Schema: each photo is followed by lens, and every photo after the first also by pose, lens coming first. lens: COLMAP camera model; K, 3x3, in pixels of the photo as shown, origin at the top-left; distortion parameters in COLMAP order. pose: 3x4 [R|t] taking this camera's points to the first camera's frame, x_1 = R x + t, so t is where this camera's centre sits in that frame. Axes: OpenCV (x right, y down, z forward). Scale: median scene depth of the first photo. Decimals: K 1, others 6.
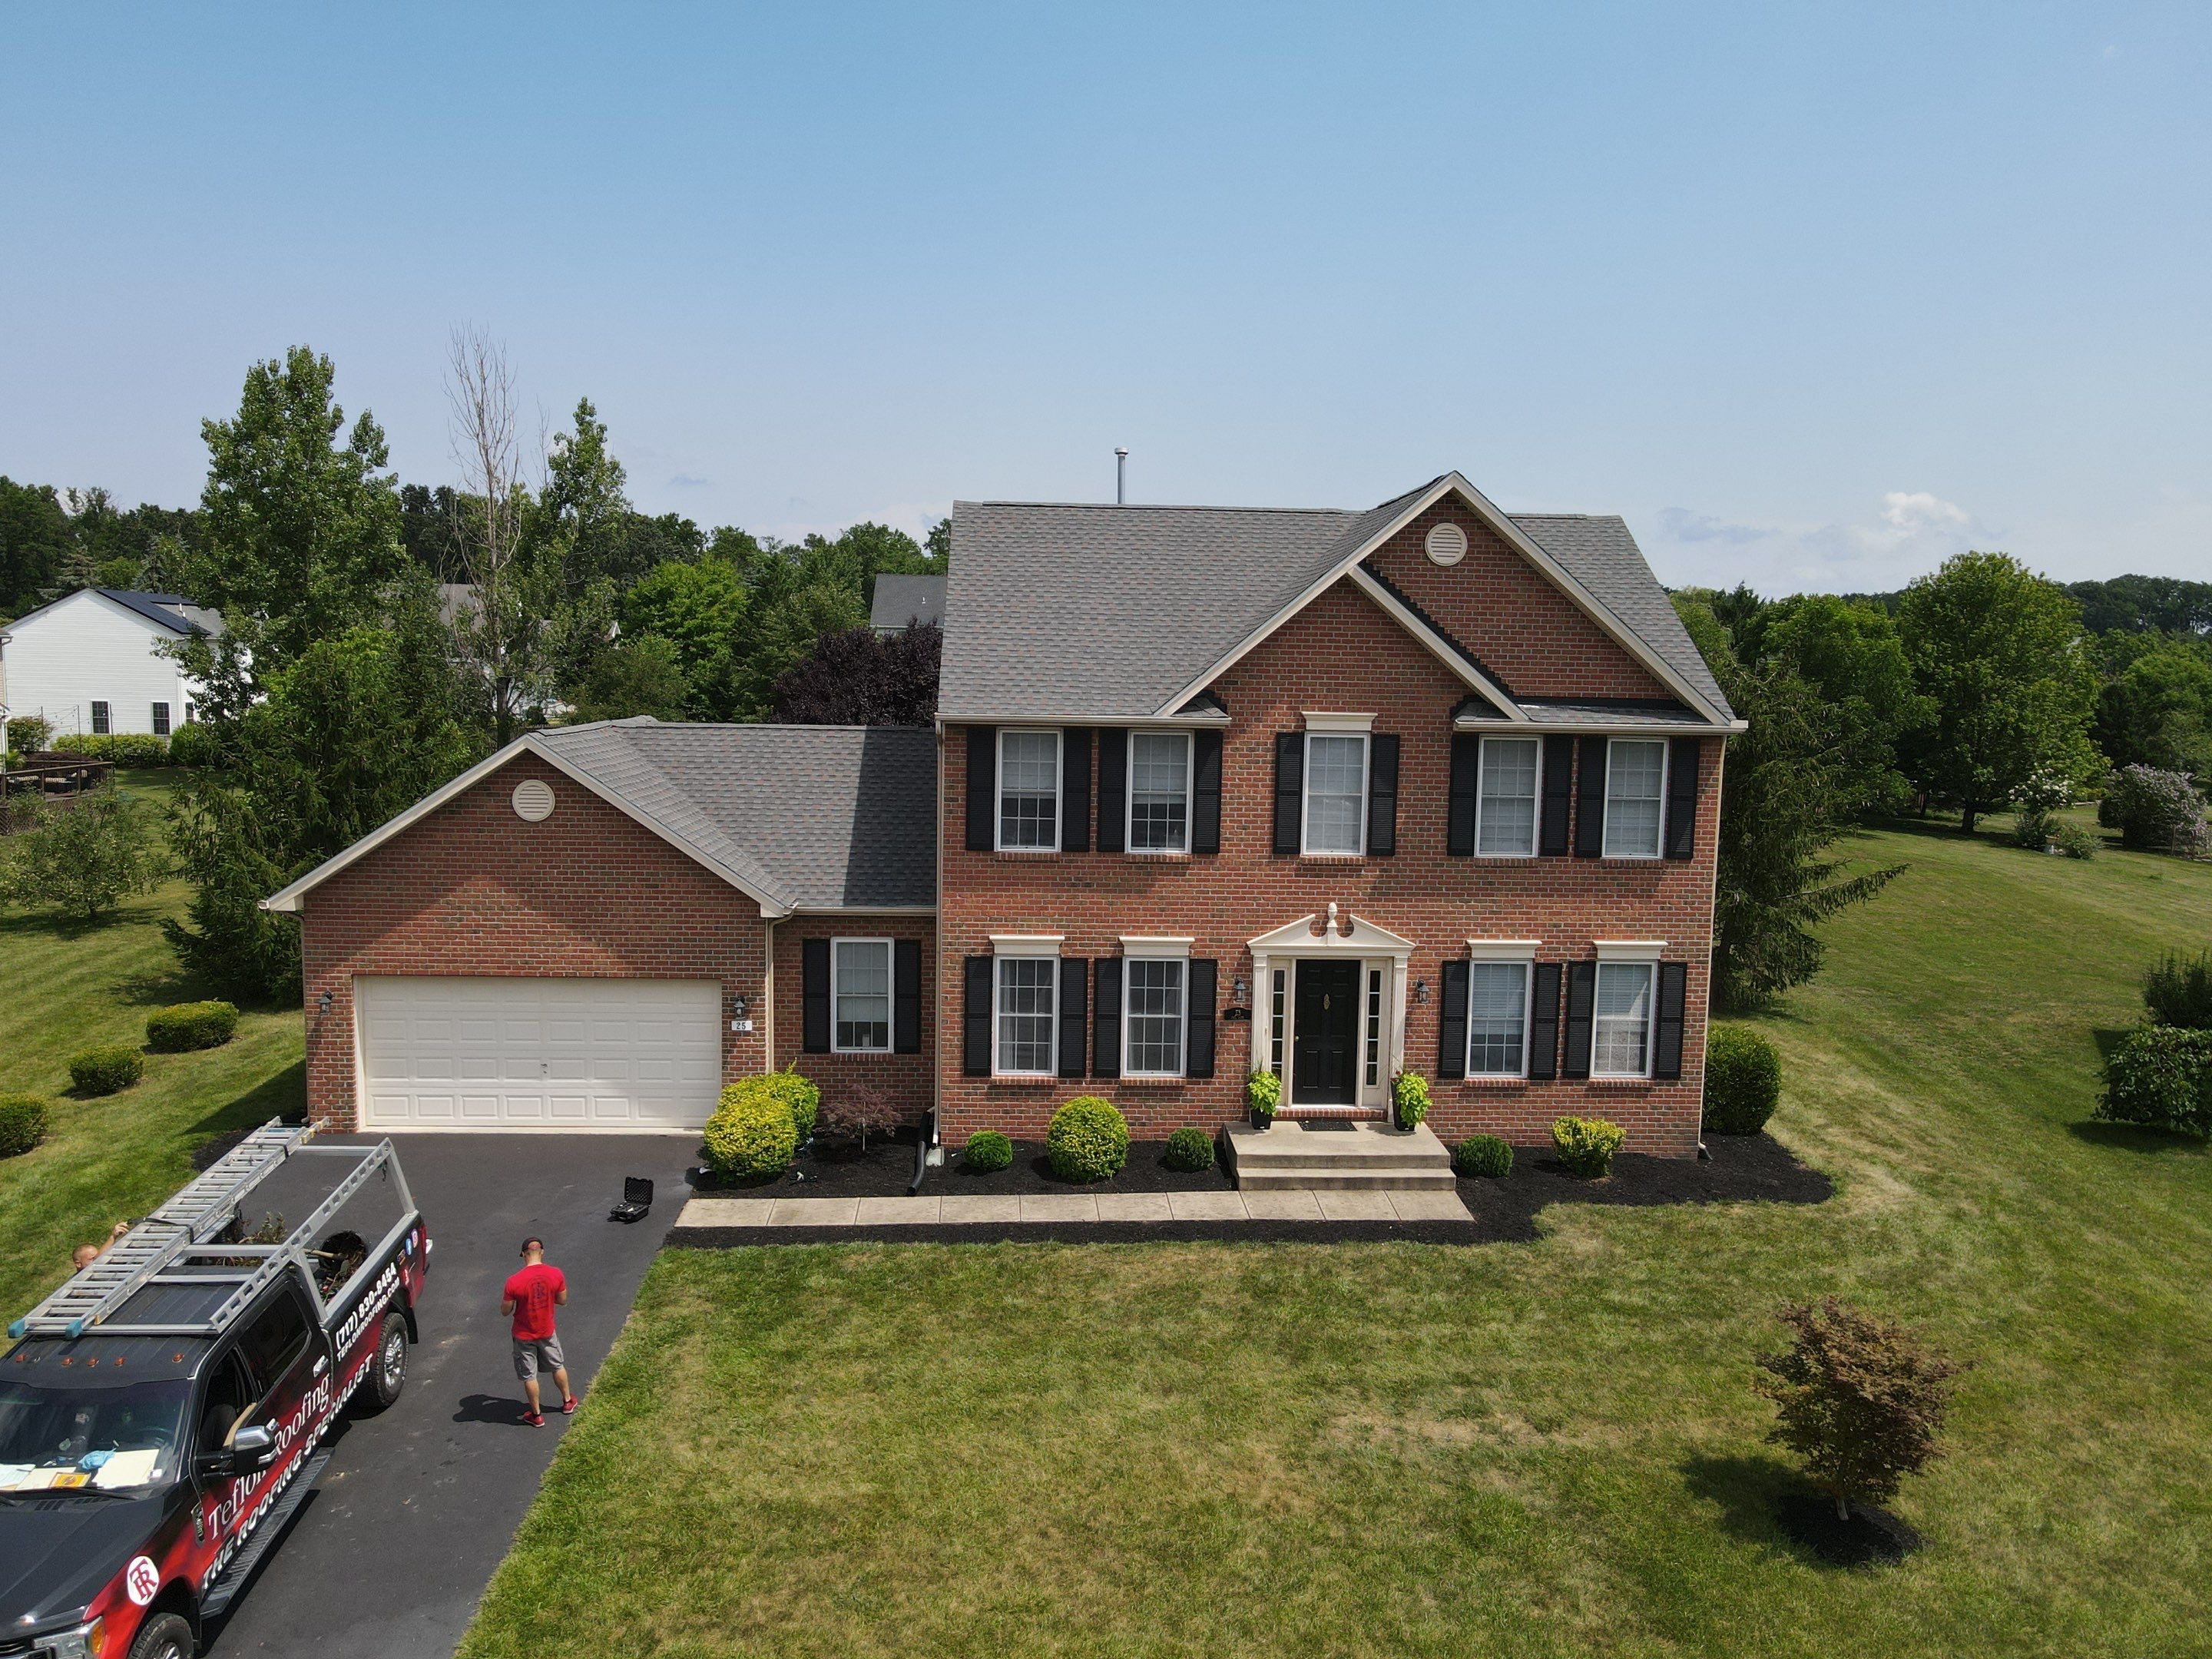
lens RADIAL K [[1625.3, 0, 1098.6], [0, 1625.3, 832.7], [0, 0, 1]] dist [0.003563, 0.021382]
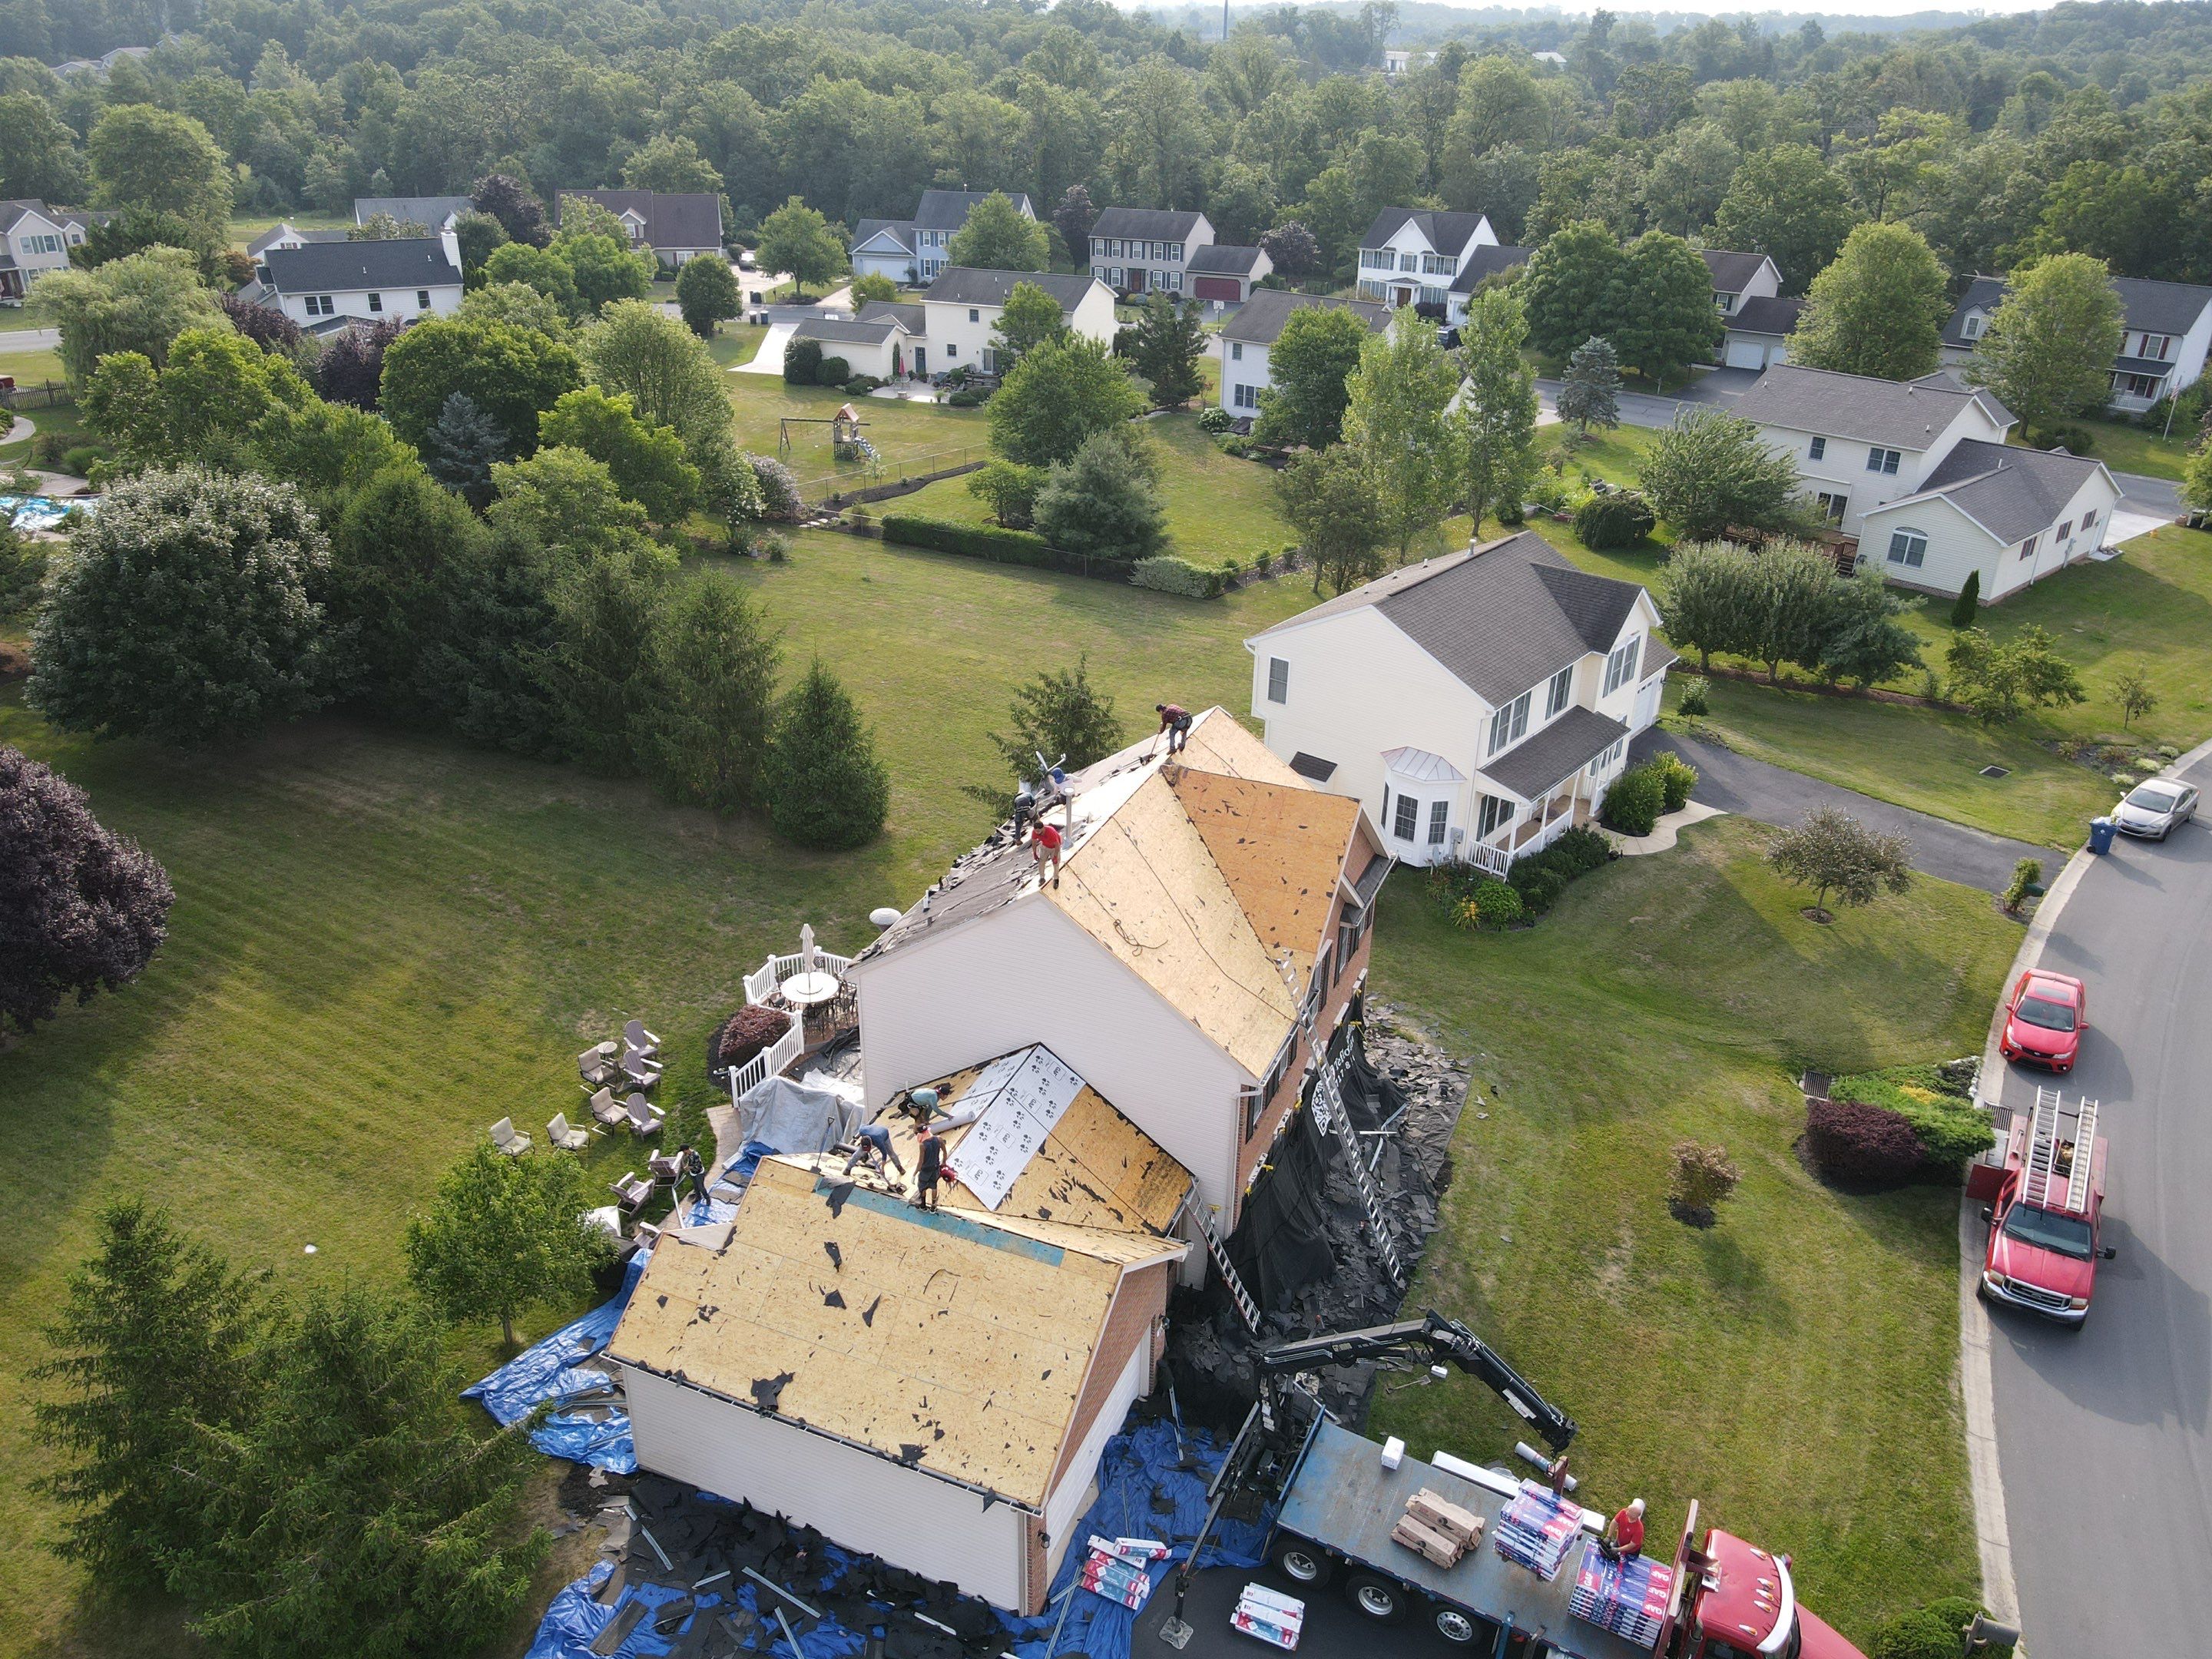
lens RADIAL K [[1625.3, 0, 1104.1], [0, 1625.3, 826.0], [0, 0, 1]] dist [0.003563, 0.021382]
pose [[0.438123, -0.409799, 0.800071, -1.220753], [0.087629, 0.905272, 0.415697, -0.892393], [-0.894634, -0.112017, 0.432531, 0.488156]]
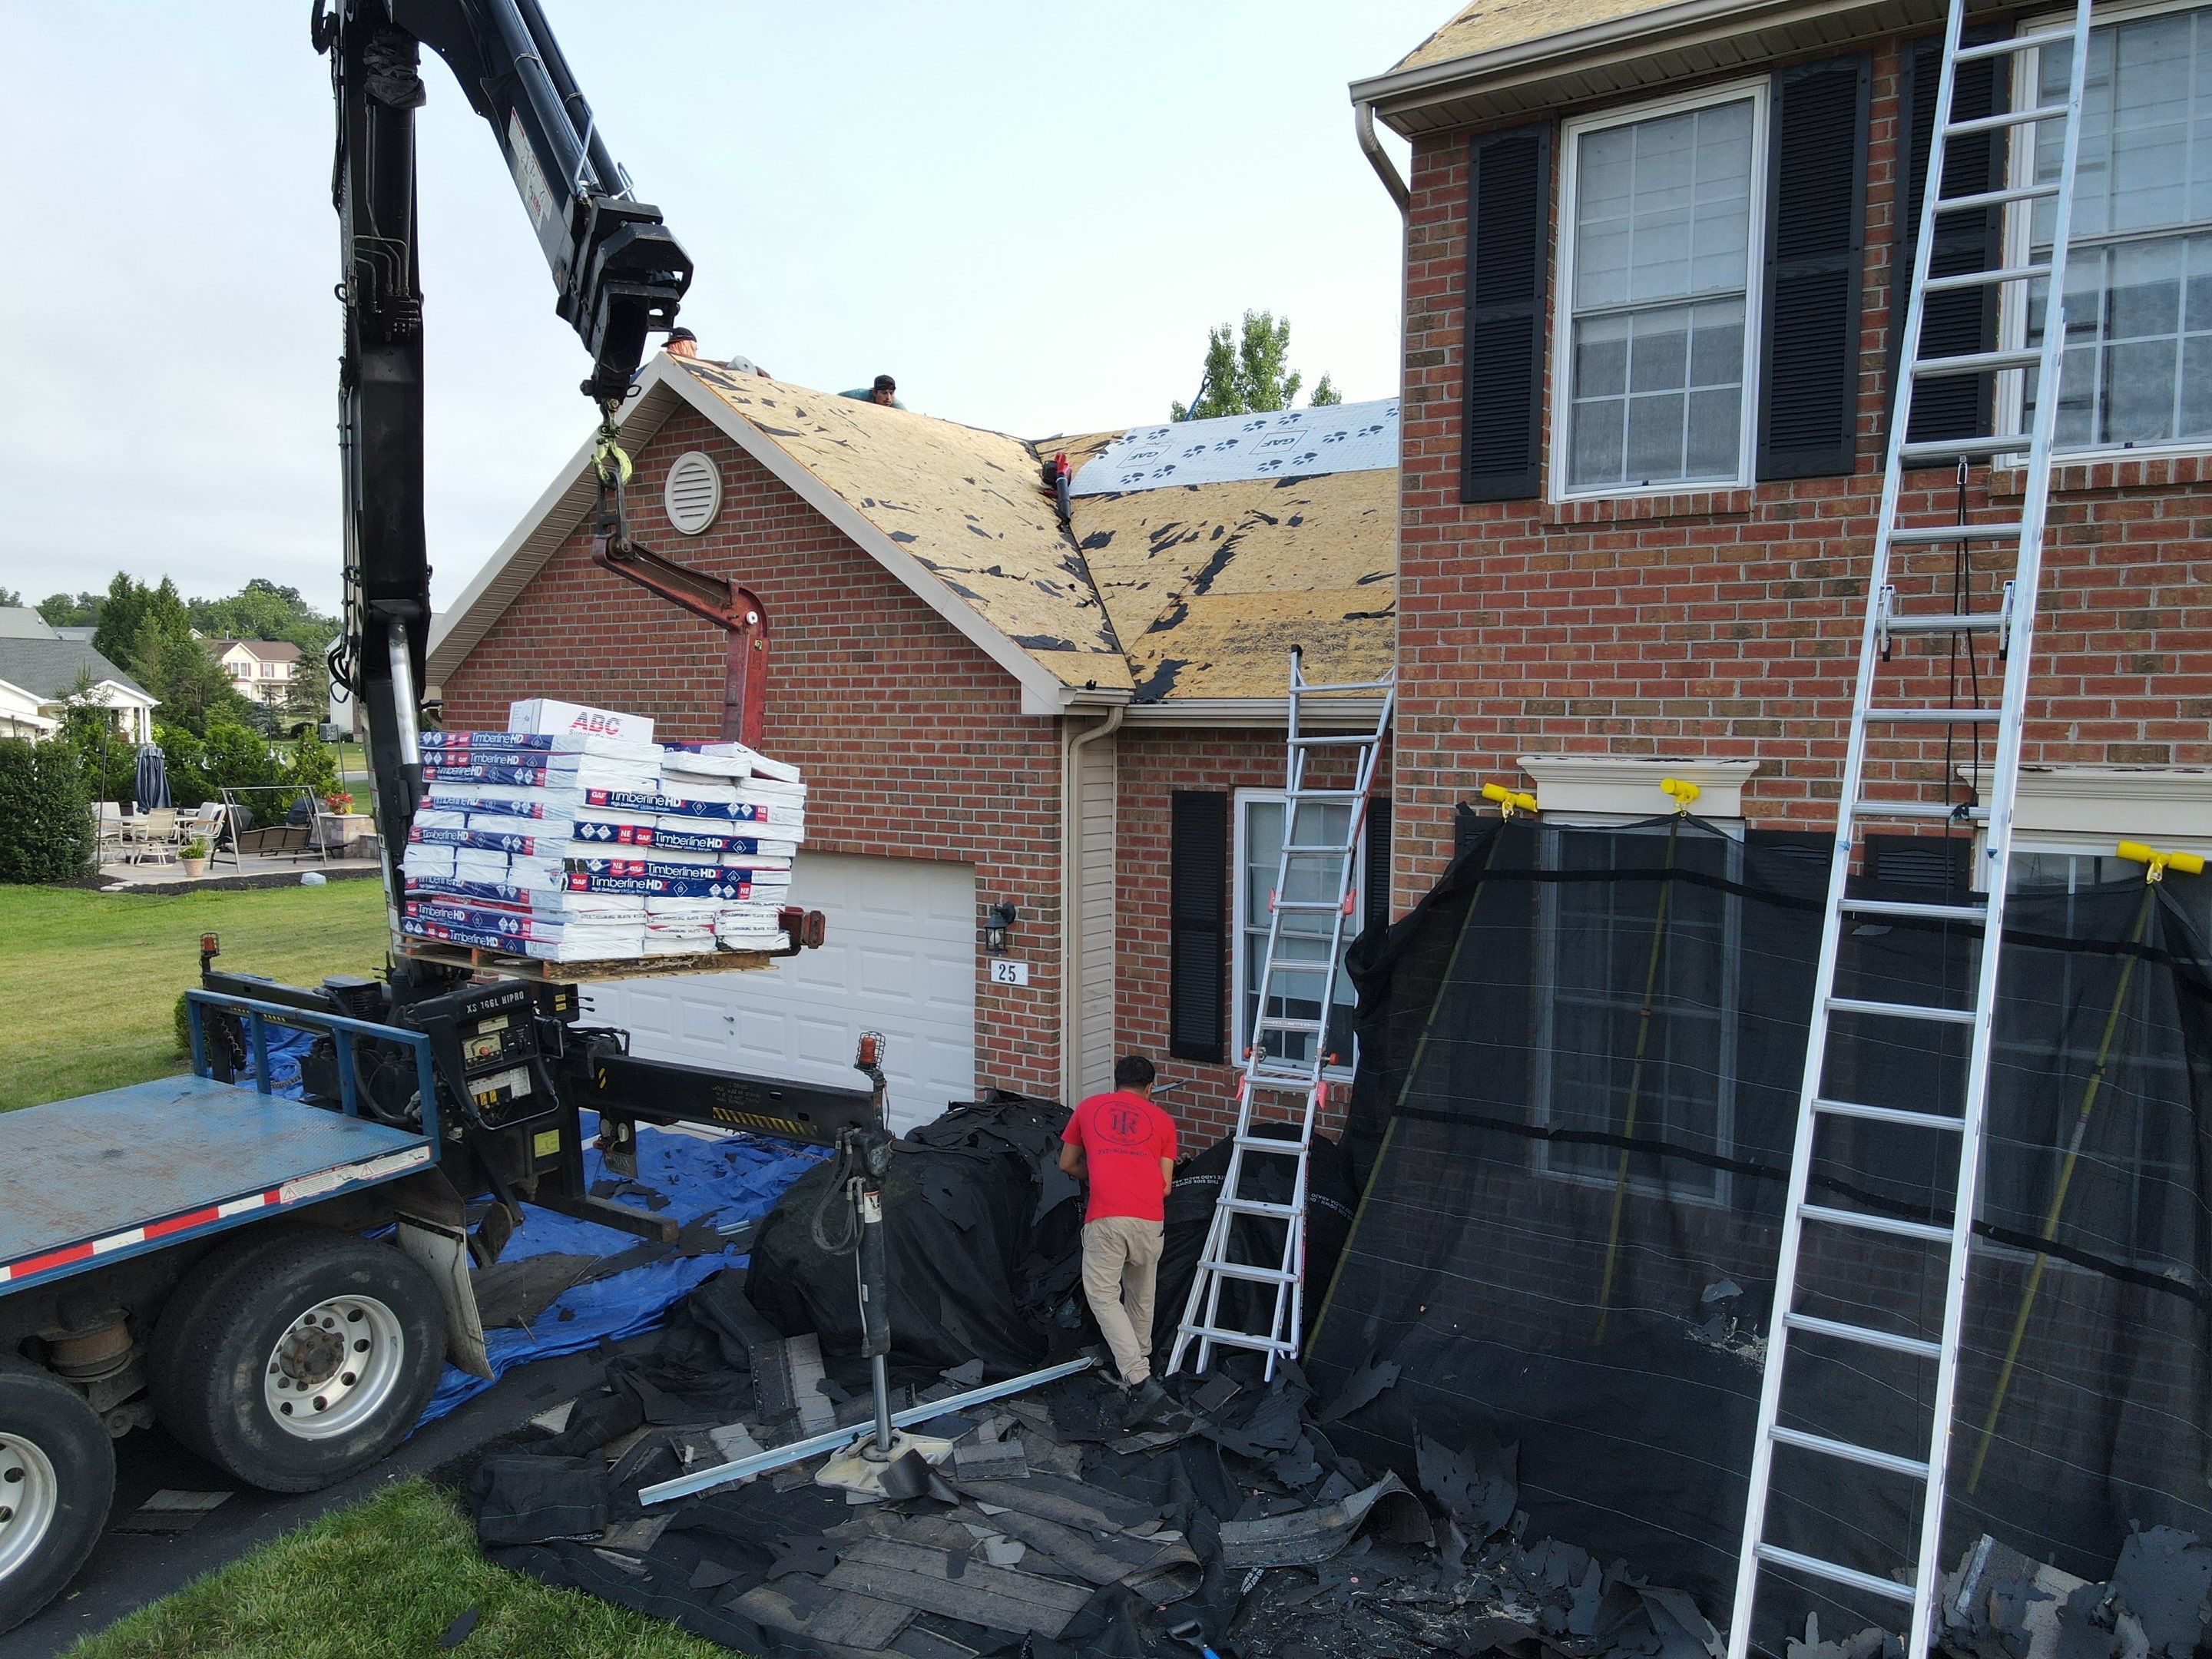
lens RADIAL K [[1625.3, 0, 1087.7], [0, 1625.3, 827.3], [0, 0, 1]] dist [0.003563, 0.021382]
pose [[0.786322, 0.028986, -0.617137, 0.069216], [-0.056063, 0.998125, -0.024552, 0.090777], [0.615268, 0.053905, 0.786473, 0.677434]]
